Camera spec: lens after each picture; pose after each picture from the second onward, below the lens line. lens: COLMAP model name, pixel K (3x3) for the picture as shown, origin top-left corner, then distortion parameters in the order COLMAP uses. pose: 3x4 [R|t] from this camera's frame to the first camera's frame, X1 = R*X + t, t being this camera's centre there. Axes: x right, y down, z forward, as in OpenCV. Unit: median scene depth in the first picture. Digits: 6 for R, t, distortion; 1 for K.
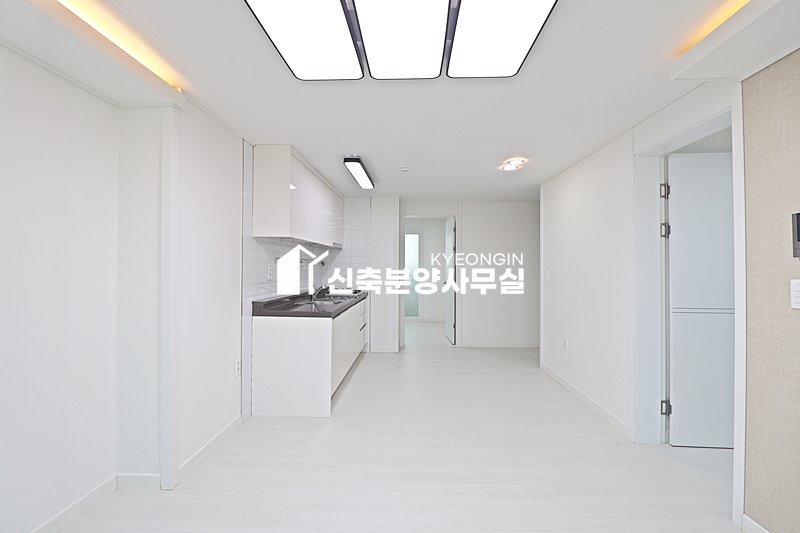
lens RADIAL K [[369.6, 0, 396.1], [0, 369.6, 259.3], [0, 0, 1]] dist [-0.000947, -0.013399]
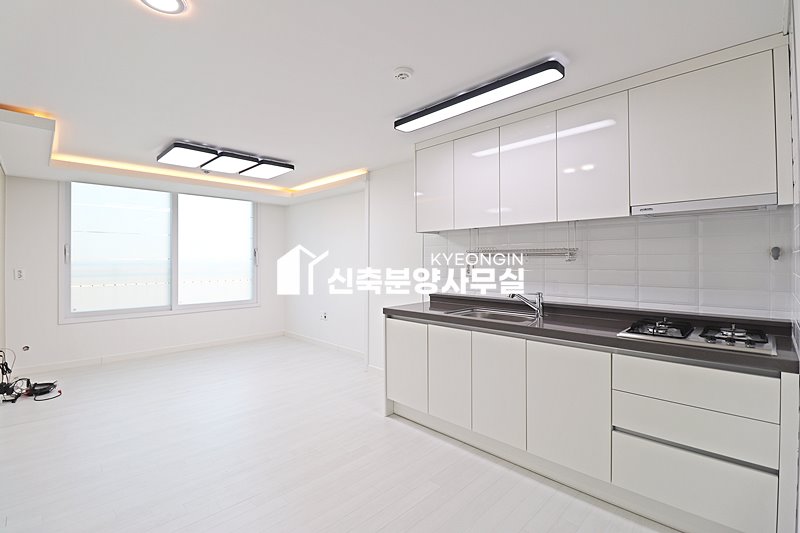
lens RADIAL K [[364.2, 0, 401.6], [0, 364.2, 261.5], [0, 0, 1]] dist [0.001554, -0.016370]
pose [[-0.665182, -0.002108, -0.746678, 0.503937], [0.012908, 0.999814, -0.014322, 0.034588], [0.746570, -0.019165, -0.665031, 1.660749]]
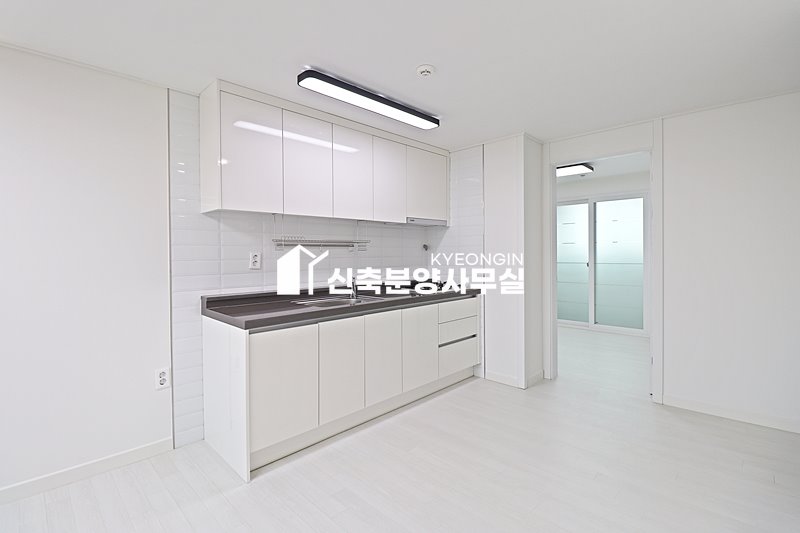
lens RADIAL K [[369.6, 0, 396.1], [0, 369.6, 259.3], [0, 0, 1]] dist [-0.000947, -0.013399]
pose [[0.746679, 0.002286, -0.665181, 0.441351], [0.022289, 0.999347, 0.028454, 0.022738], [0.664811, -0.036072, 0.746140, 0.693174]]
